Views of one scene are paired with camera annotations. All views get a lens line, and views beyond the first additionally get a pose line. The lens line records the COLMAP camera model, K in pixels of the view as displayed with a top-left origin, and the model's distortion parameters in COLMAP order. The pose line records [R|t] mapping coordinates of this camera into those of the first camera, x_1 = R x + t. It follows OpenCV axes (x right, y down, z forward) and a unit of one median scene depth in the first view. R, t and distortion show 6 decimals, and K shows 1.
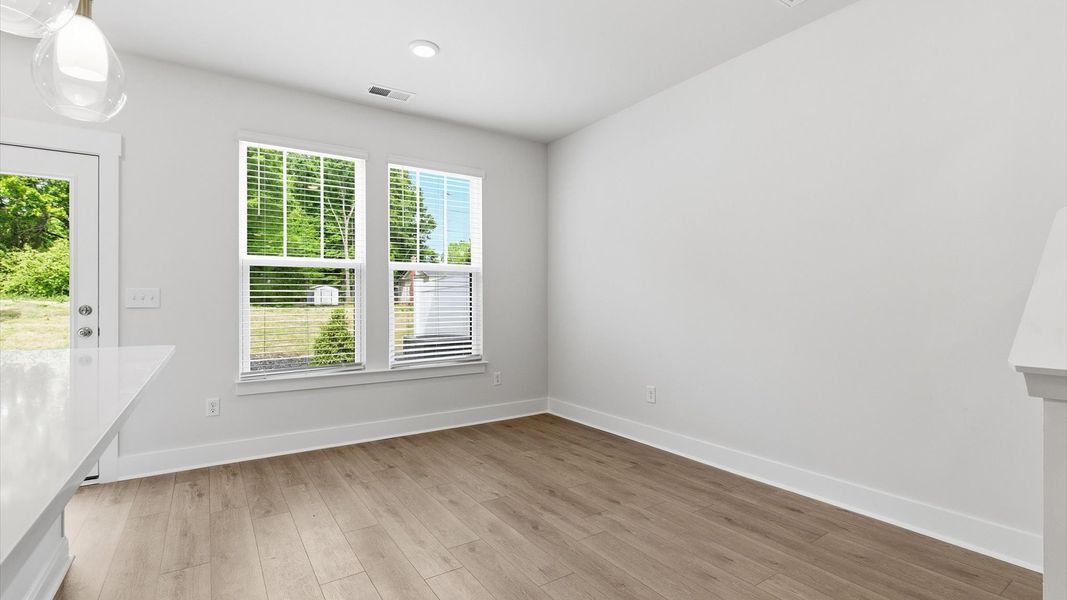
lens RADIAL K [[483.3, 0, 533.1], [0, 483.3, 300.3], [0, 0, 1]] dist [0.000088, 0.000213]
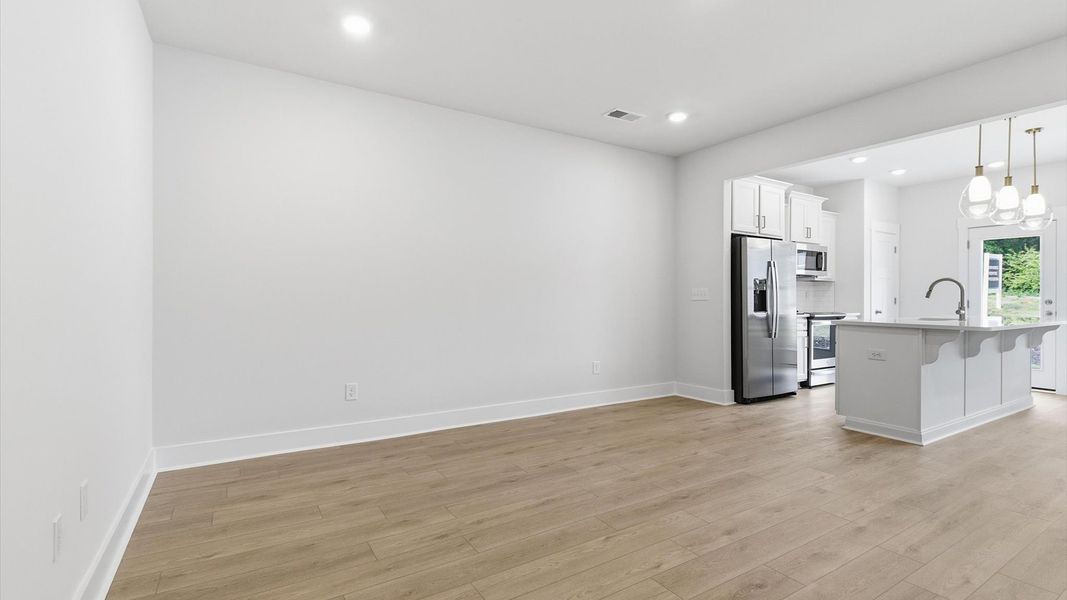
lens RADIAL K [[483.3, 0, 533.2], [0, 483.3, 296.4], [0, 0, 1]] dist [0.000088, 0.000213]
pose [[-0.041274, 0.003175, -0.999143, 0.942347], [-0.001286, 0.999994, 0.003231, -0.004767], [0.999147, 0.001418, -0.041270, -0.846124]]
